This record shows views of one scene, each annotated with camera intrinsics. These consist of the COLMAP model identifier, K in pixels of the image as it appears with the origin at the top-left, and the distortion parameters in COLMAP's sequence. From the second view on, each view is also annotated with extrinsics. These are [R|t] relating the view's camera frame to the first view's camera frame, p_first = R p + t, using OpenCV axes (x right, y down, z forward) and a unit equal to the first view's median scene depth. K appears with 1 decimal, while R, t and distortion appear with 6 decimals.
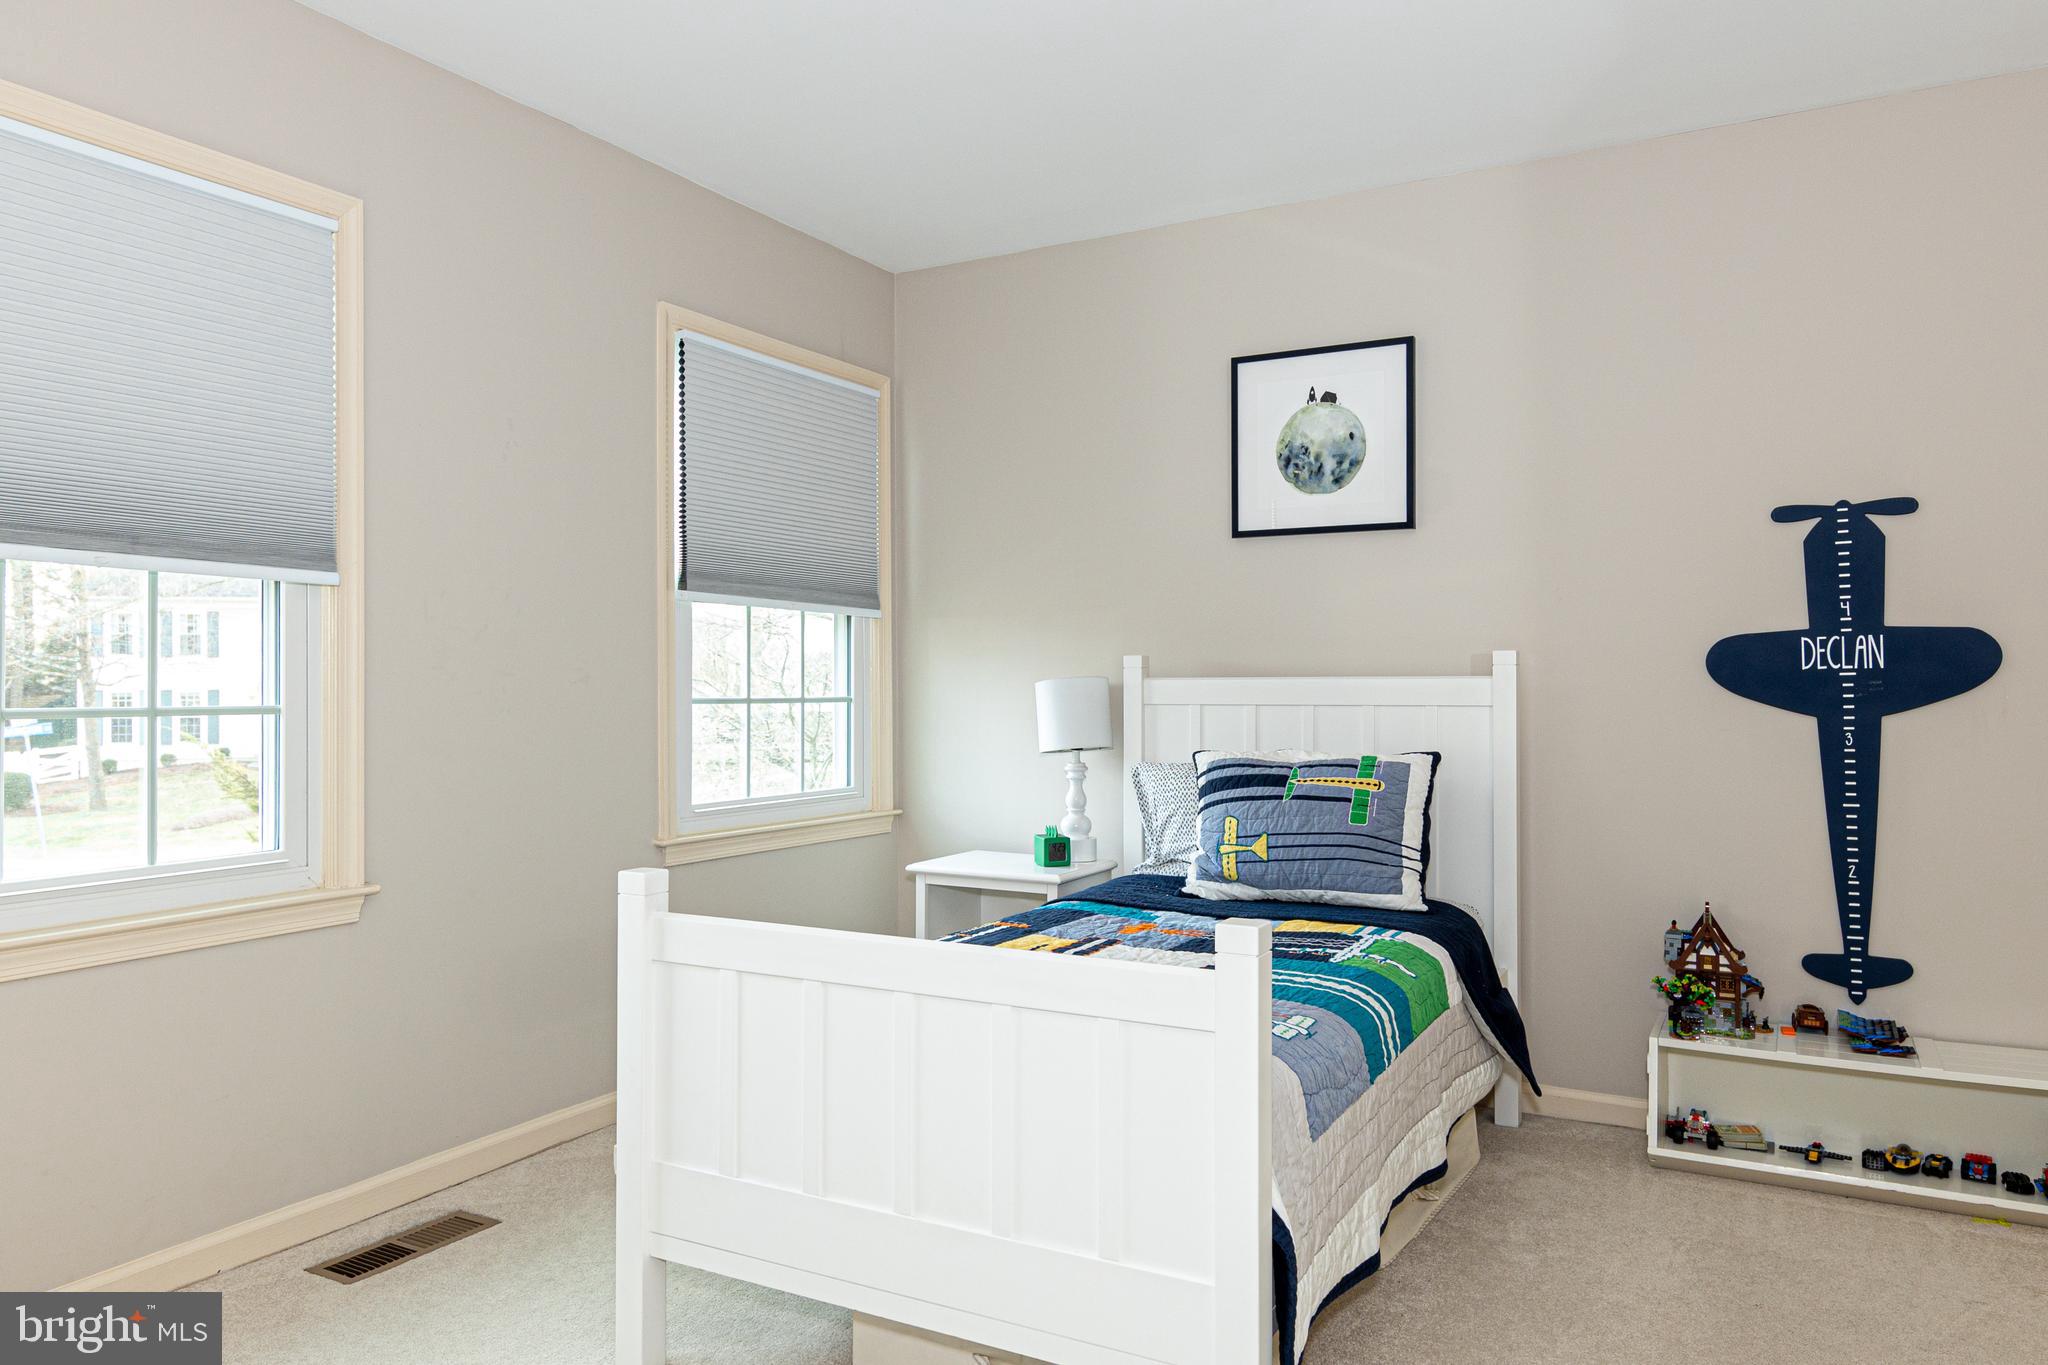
lens RADIAL K [[1408.8, 0, 1029.5], [0, 1408.8, 678.5], [0, 0, 1]] dist [0.006772, 0.002333]
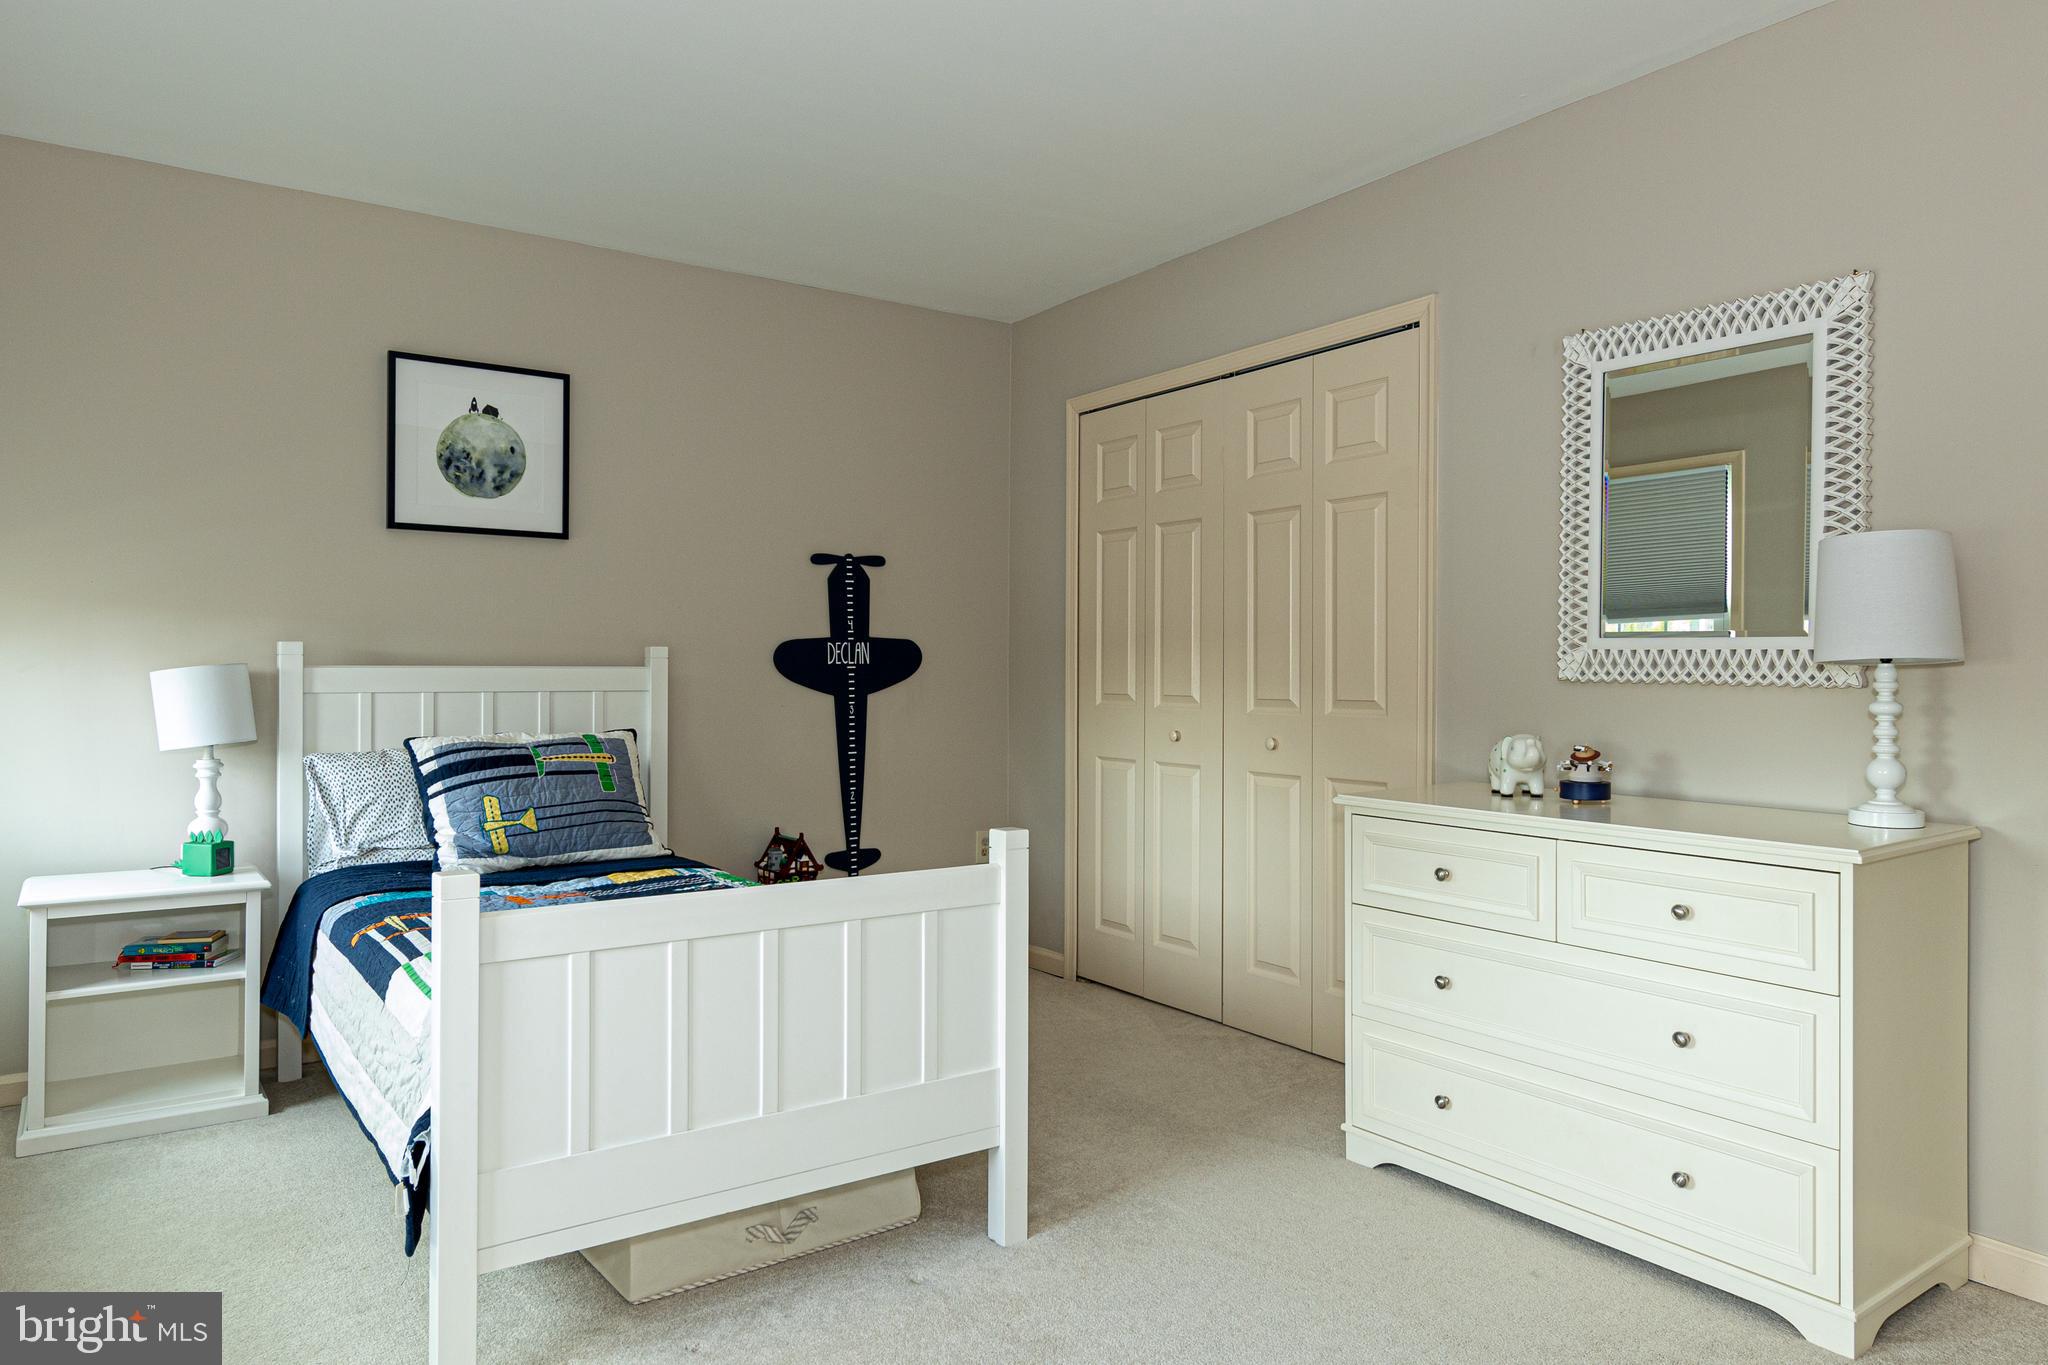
lens RADIAL K [[1408.8, 0, 1022.4], [0, 1408.8, 679.8], [0, 0, 1]] dist [0.006772, 0.002333]
pose [[0.404090, -0.003029, 0.914714, -0.685038], [-0.008511, 0.999939, 0.007071, -0.001888], [-0.914680, -0.010642, 0.404040, 0.194545]]
